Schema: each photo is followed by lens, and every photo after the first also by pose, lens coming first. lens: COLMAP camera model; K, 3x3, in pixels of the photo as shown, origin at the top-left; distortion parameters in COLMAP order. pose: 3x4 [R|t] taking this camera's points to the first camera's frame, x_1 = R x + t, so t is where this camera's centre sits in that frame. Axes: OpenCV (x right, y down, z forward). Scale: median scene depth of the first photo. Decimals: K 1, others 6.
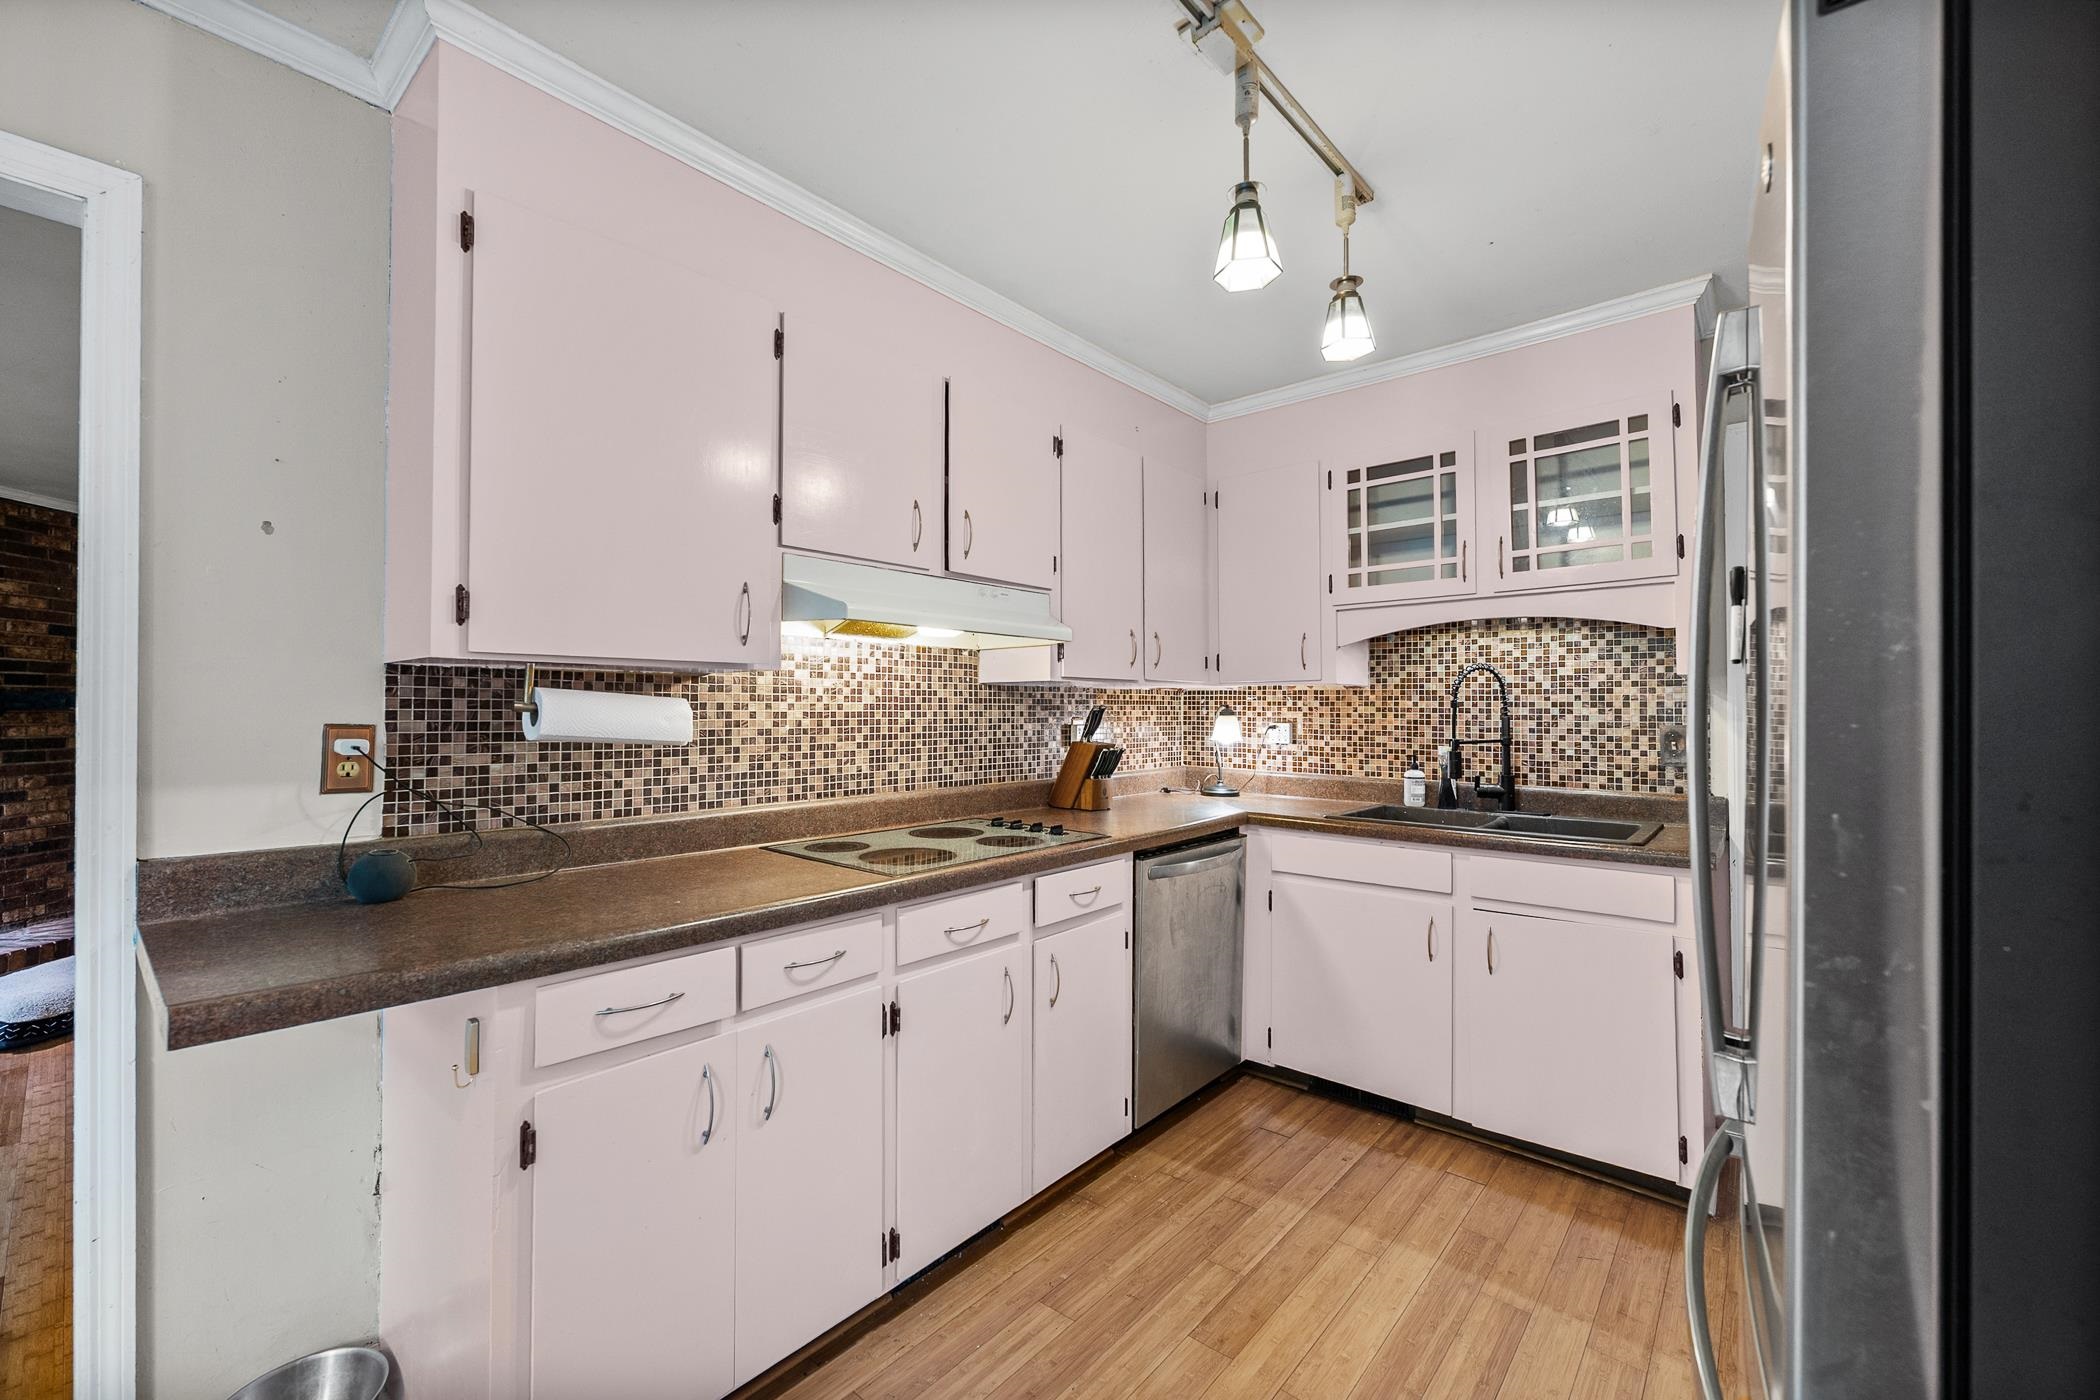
lens RADIAL K [[849.7, 0, 1049.4], [0, 849.7, 691.2], [0, 0, 1]] dist [-0.002702, -0.000764]
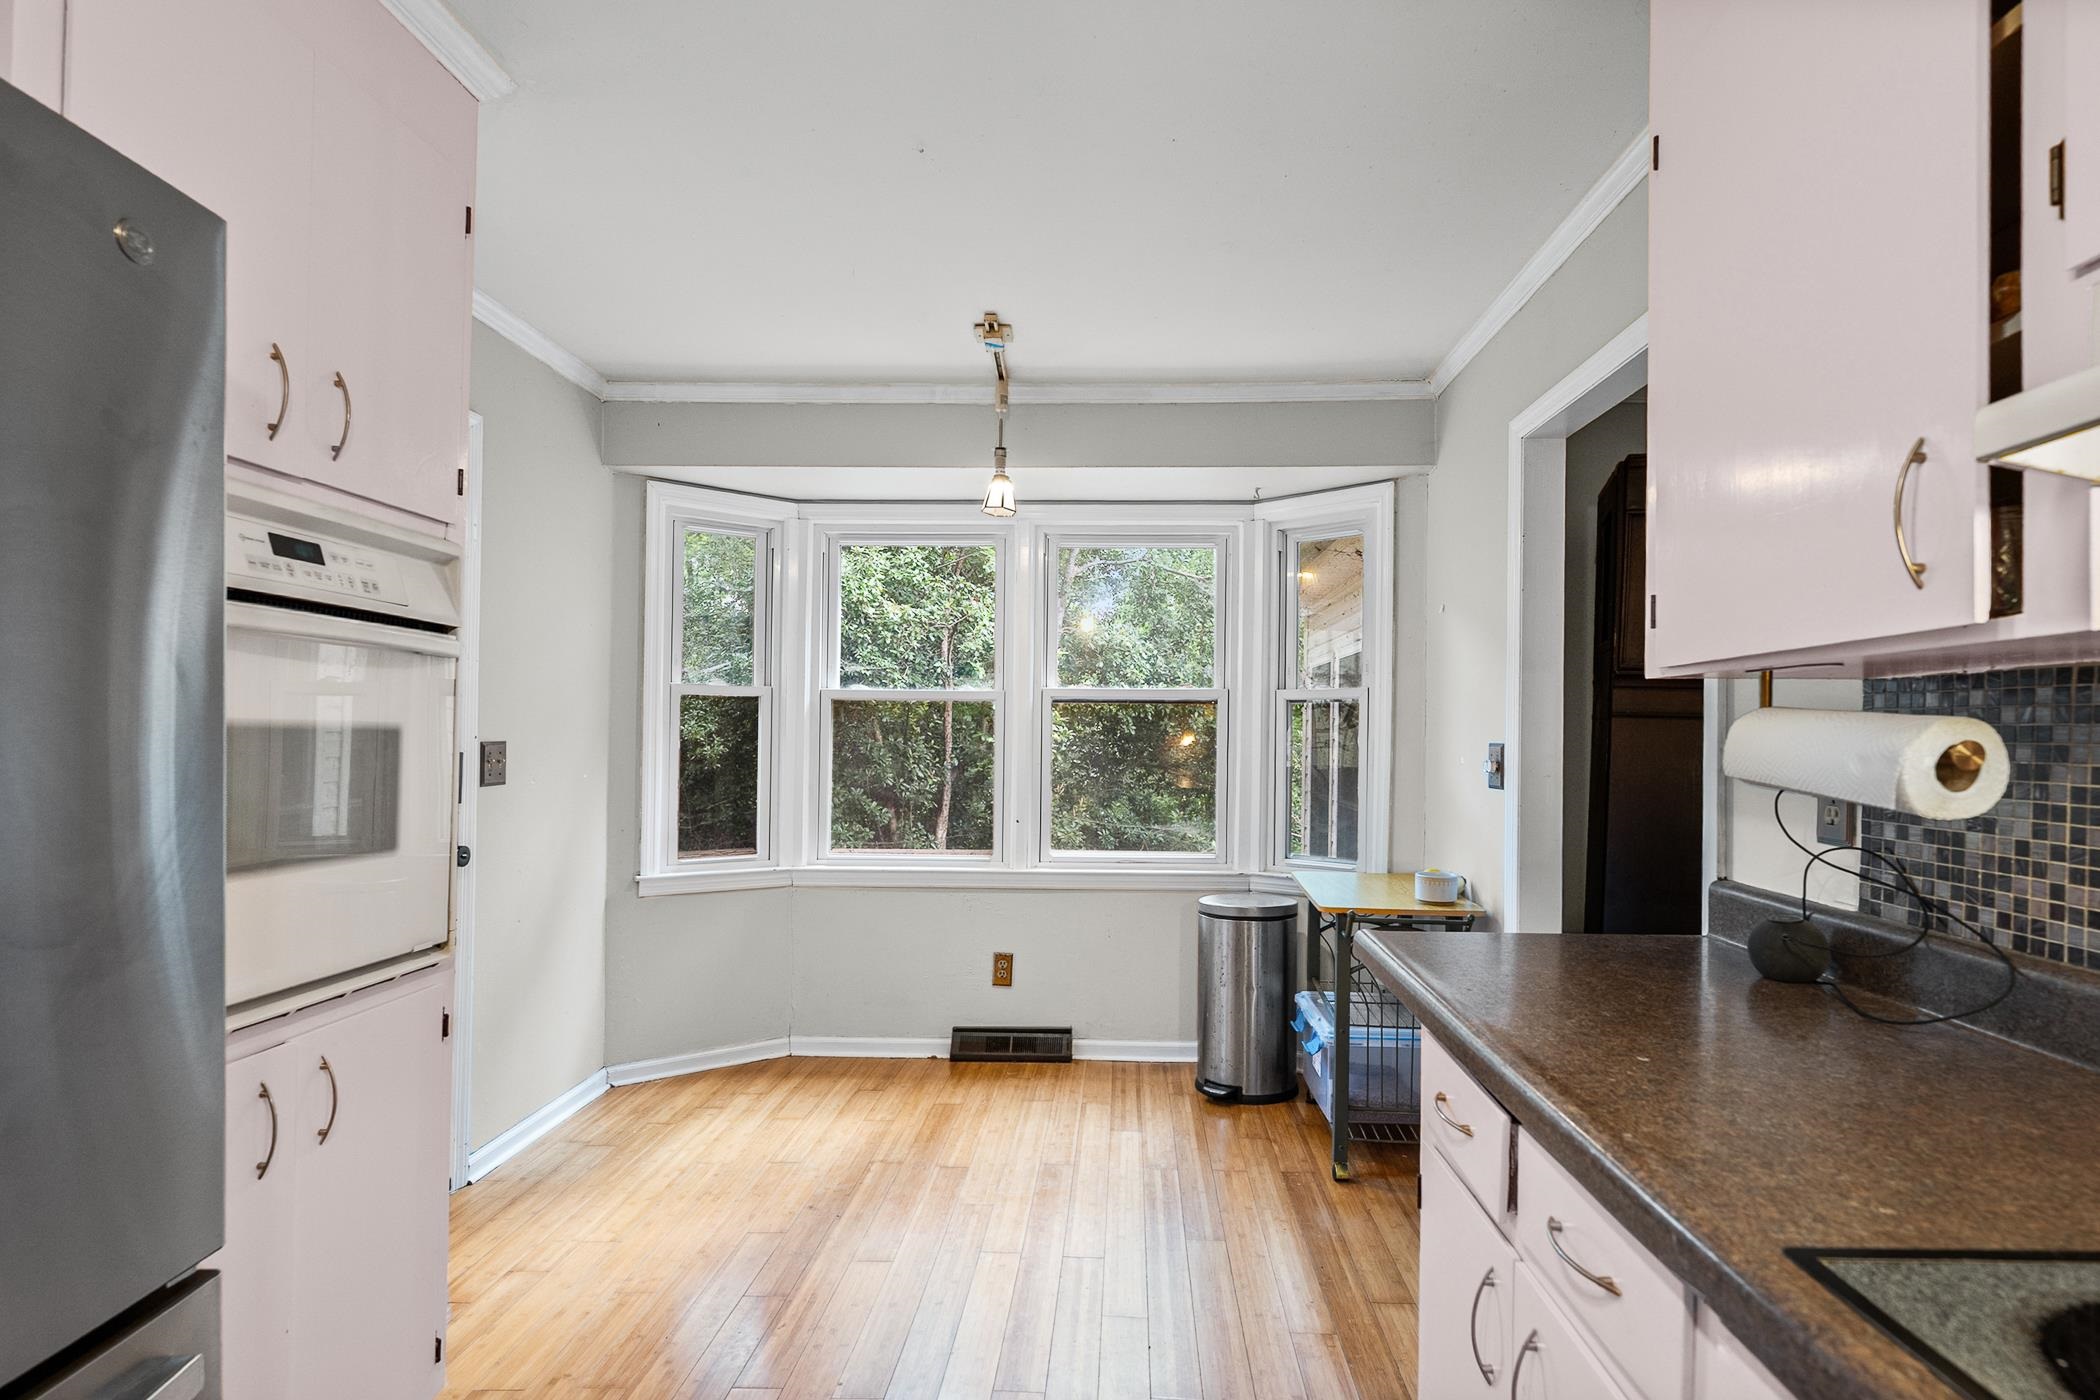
lens RADIAL K [[954.5, 0, 1056.7], [0, 954.5, 733.2], [0, 0, 1]] dist [-0.000235, -0.000041]
pose [[-0.780726, -0.005973, -0.624845, 0.200329], [0.007244, 0.999801, -0.018608, 0.017109], [0.624832, -0.019054, -0.780527, 0.816803]]
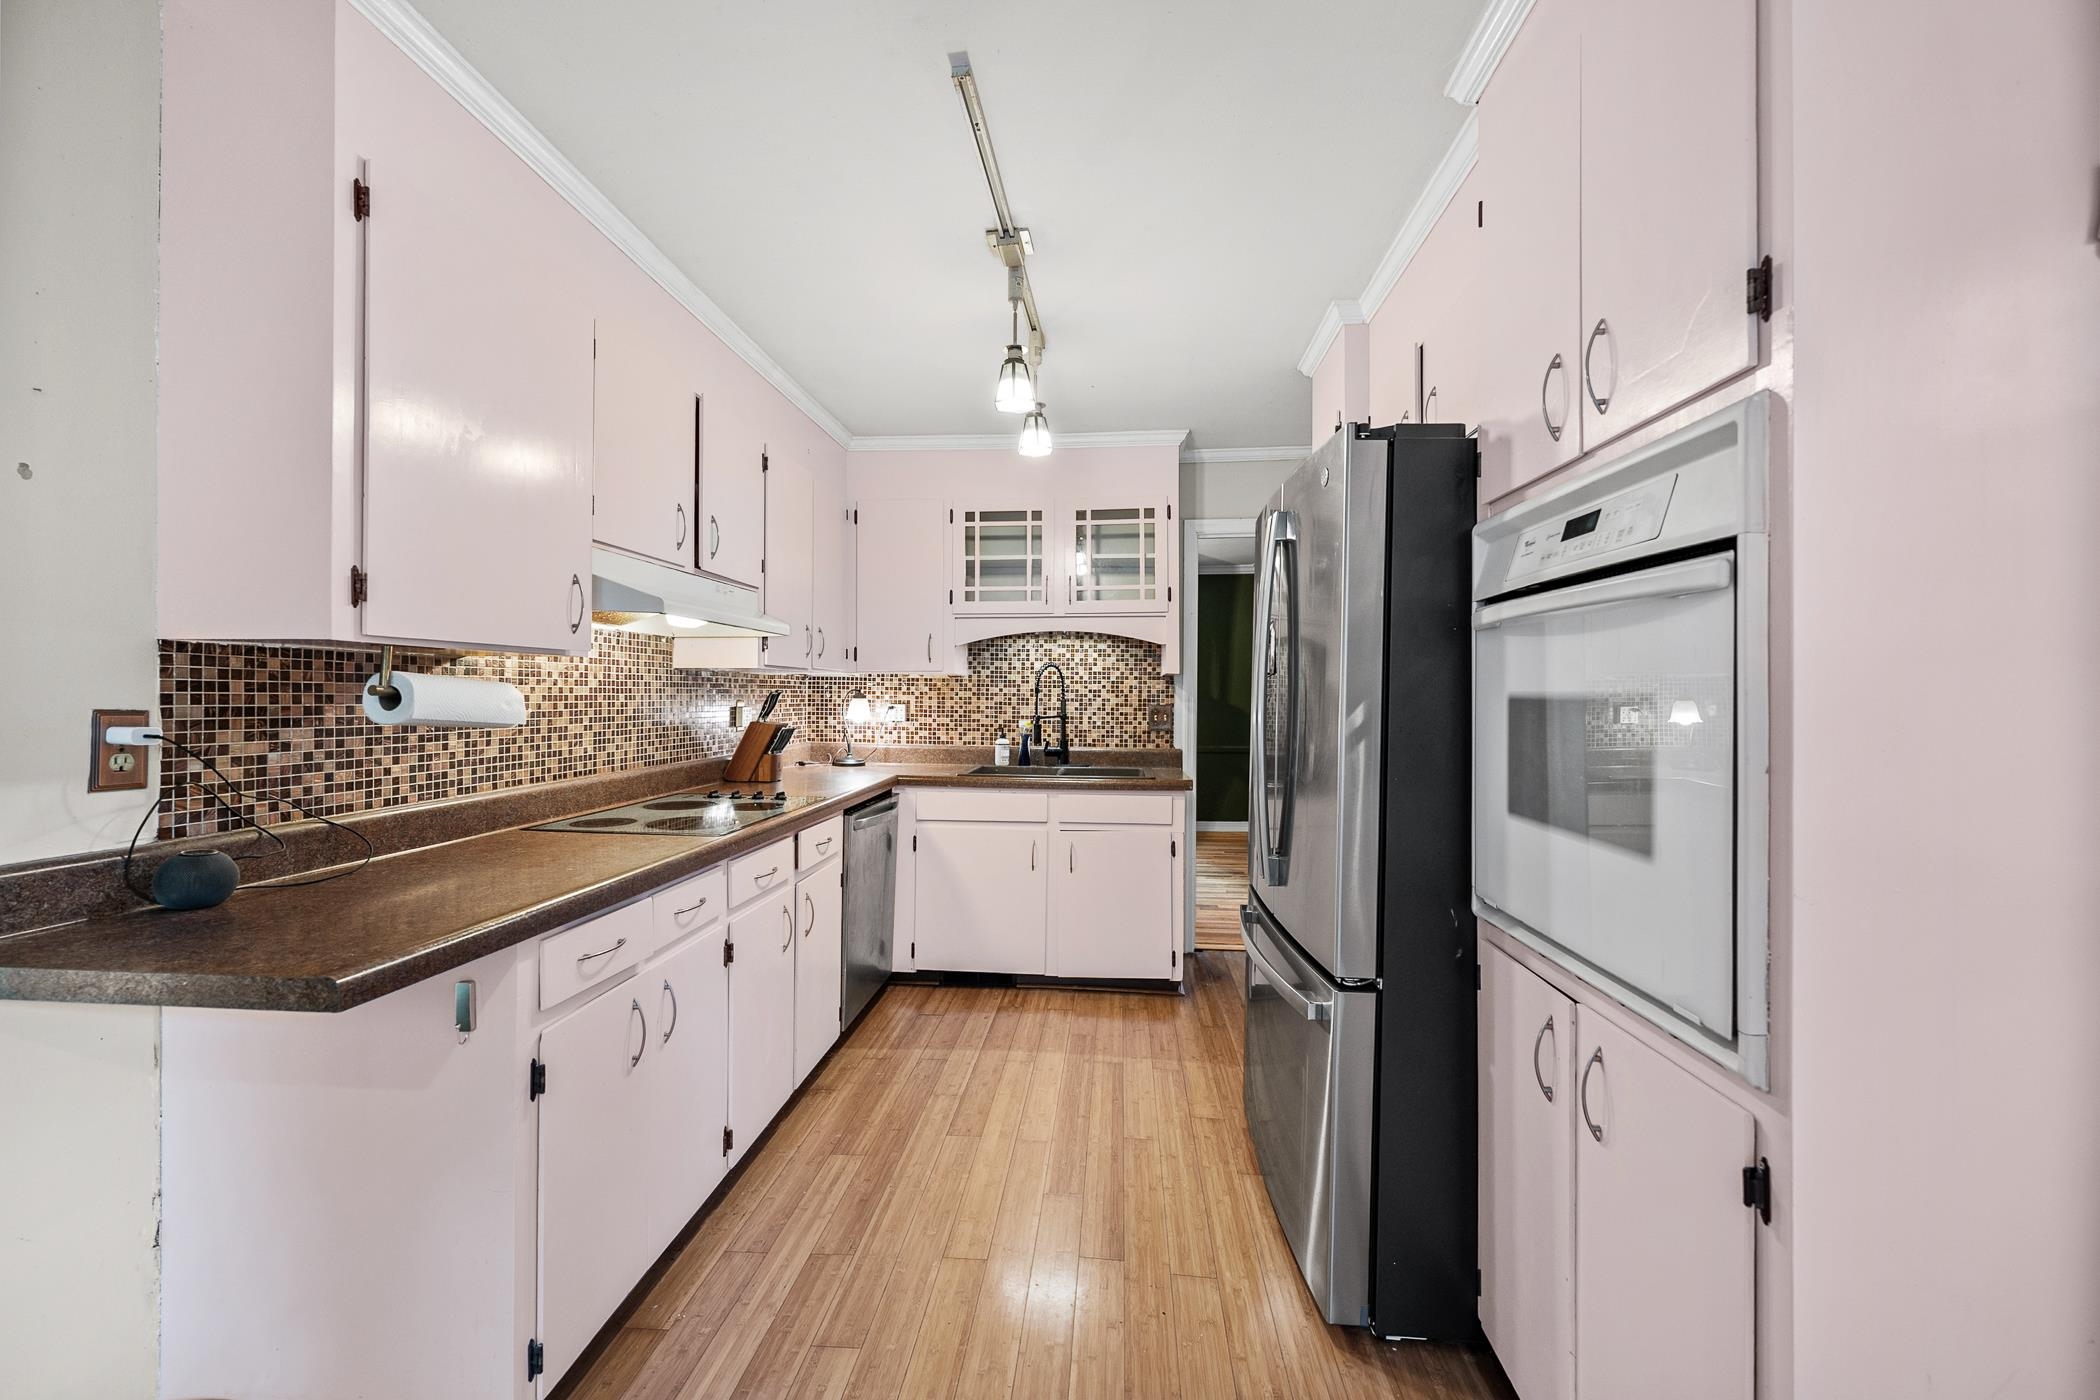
lens RADIAL K [[849.7, 0, 1049.4], [0, 849.7, 691.2], [0, 0, 1]] dist [-0.002702, -0.000764]
pose [[0.802363, 0.005366, 0.596813, -0.383769], [-0.018307, 0.999710, 0.015624, -0.006729], [-0.596556, -0.023462, 0.802229, -0.158082]]
